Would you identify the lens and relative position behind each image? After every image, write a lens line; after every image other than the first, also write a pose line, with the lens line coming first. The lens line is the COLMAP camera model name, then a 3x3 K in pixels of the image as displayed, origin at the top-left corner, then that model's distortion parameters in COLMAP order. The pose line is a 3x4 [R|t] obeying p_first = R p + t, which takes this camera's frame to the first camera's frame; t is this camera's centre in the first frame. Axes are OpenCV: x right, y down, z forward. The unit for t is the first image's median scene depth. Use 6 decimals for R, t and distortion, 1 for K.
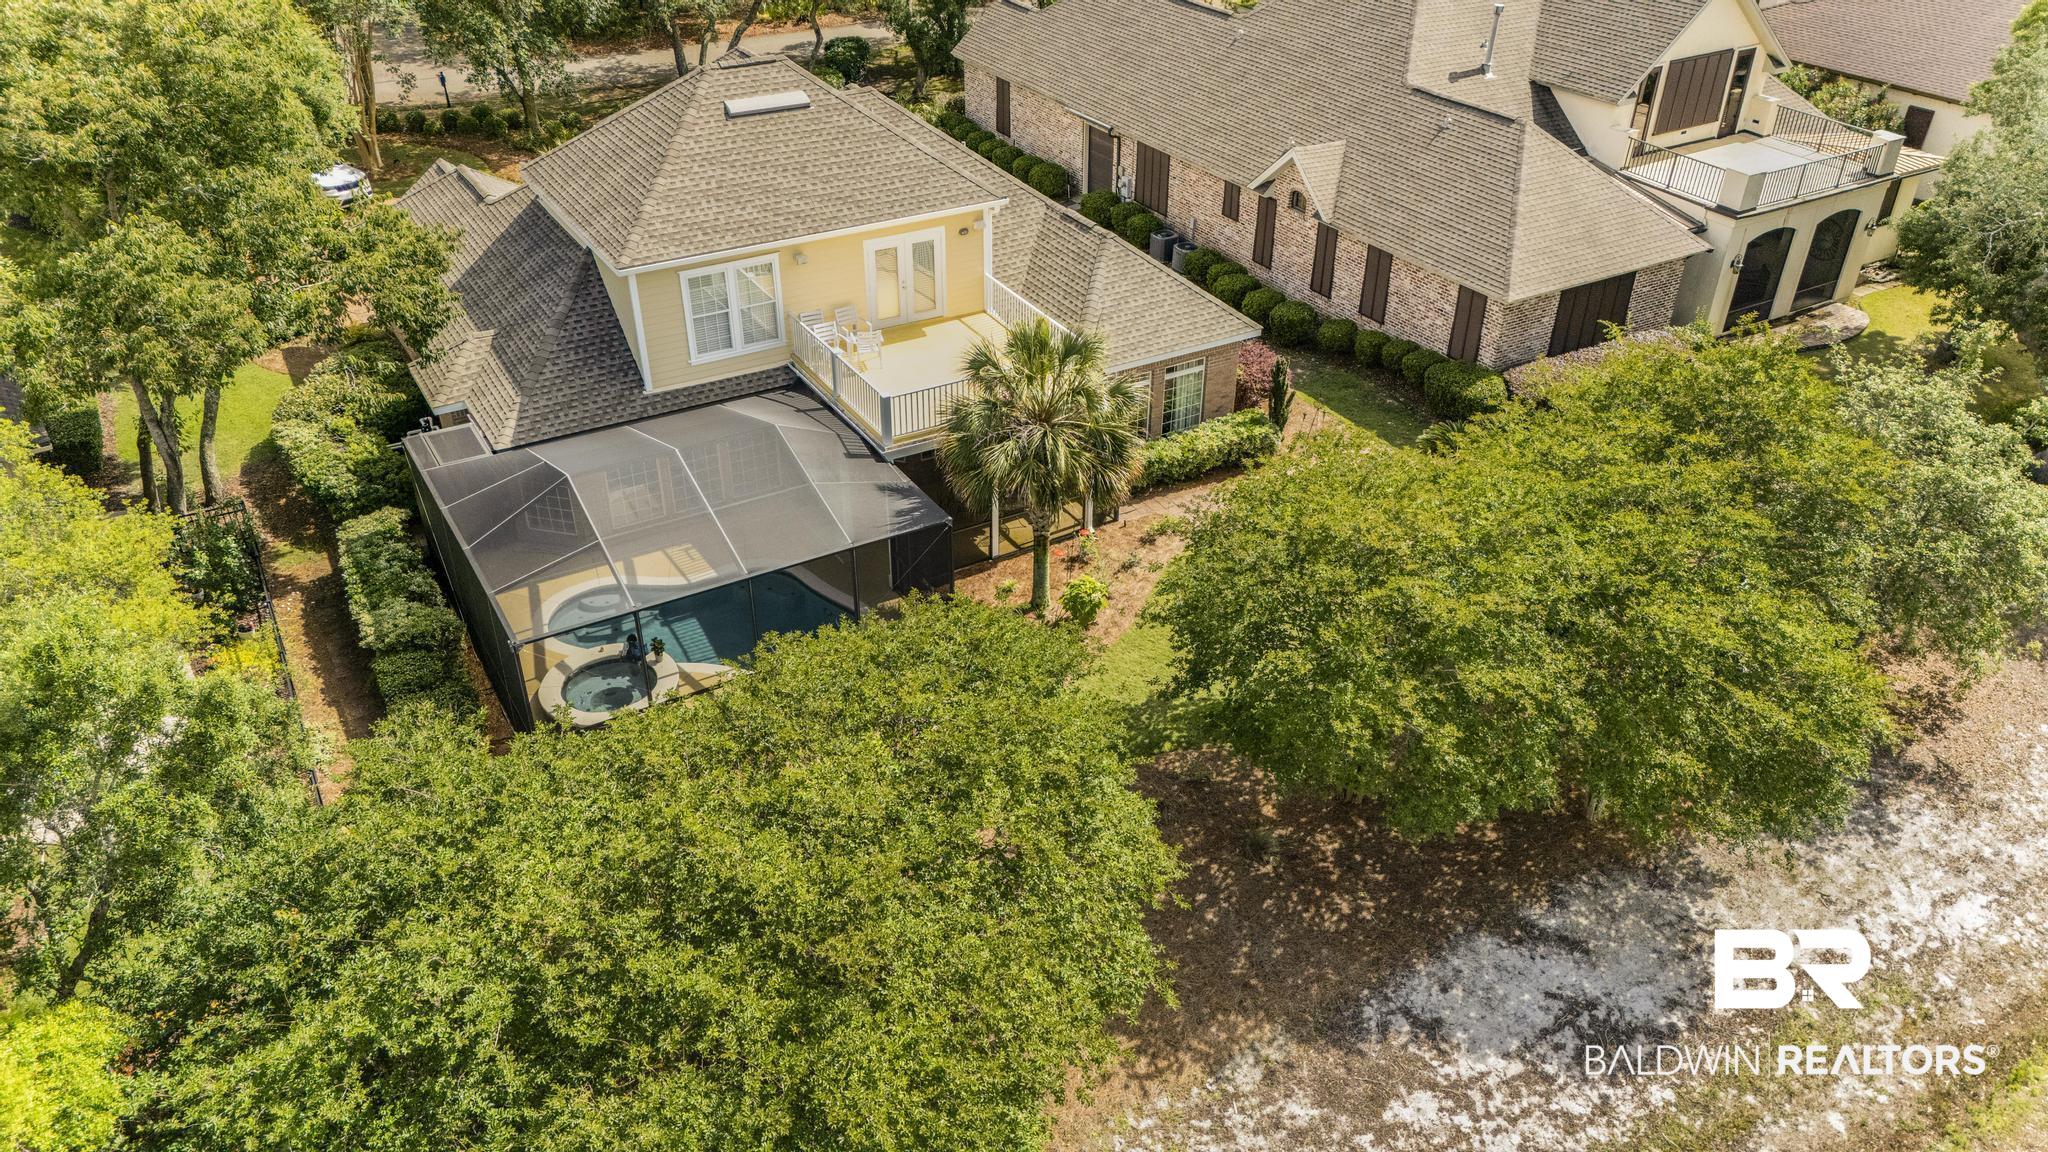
lens RADIAL K [[1468.0, 0, 1027.1], [0, 1468.0, 572.2], [0, 0, 1]] dist [0.085727, -0.109252]
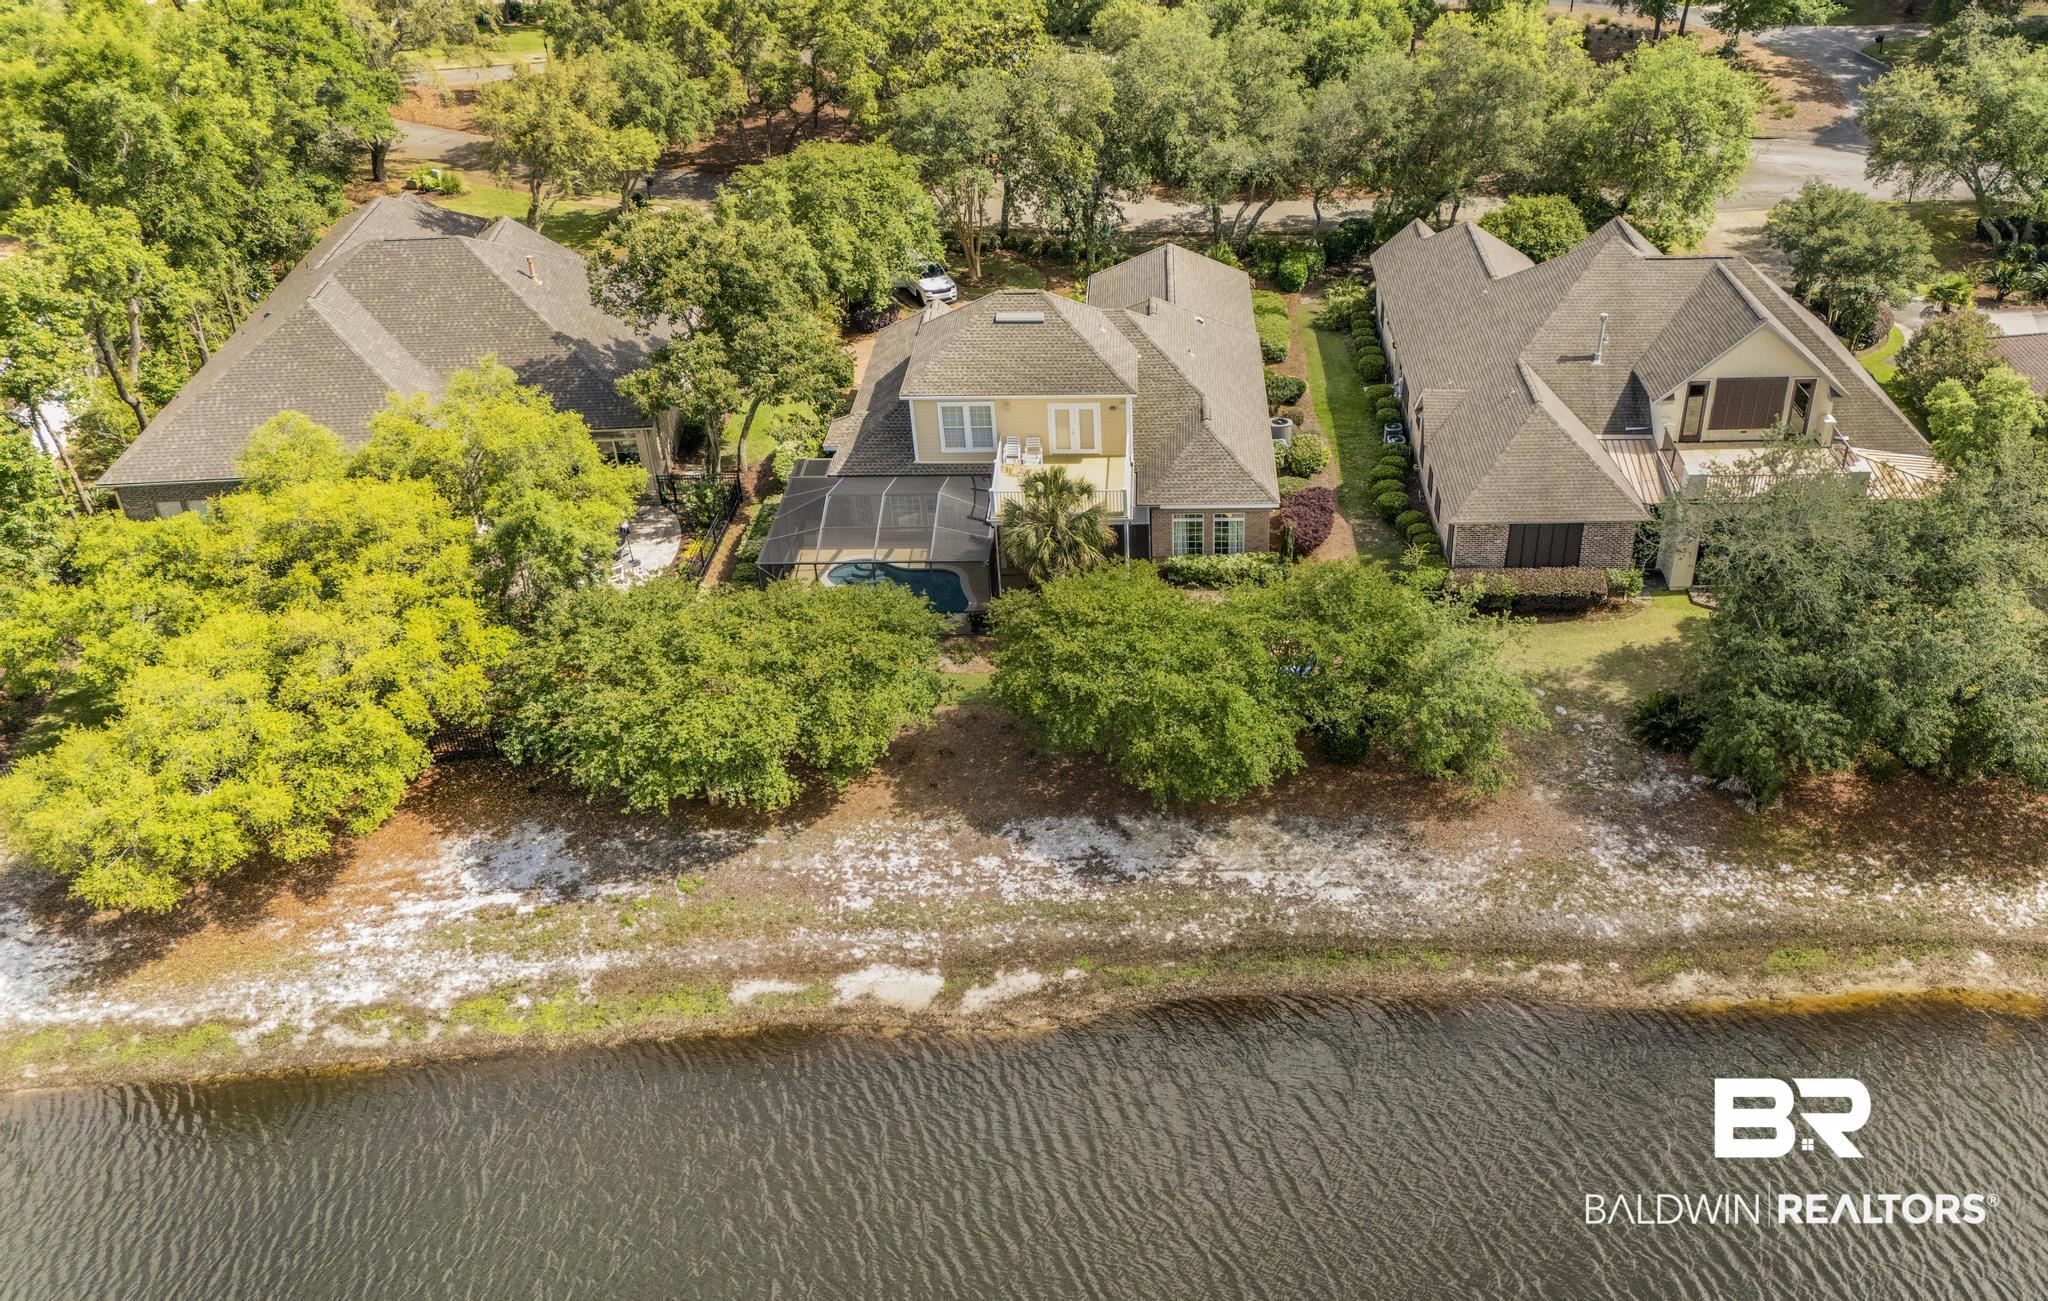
lens RADIAL K [[1684.6, 0, 1194.5], [0, 1684.6, 652.9], [0, 0, 1]] dist [0.094163, -0.084409]
pose [[0.873788, 0.253029, -0.415296, 0.973186], [-0.256815, 0.965279, 0.047777, -0.082602], [0.412965, 0.064908, 0.908431, -0.743425]]
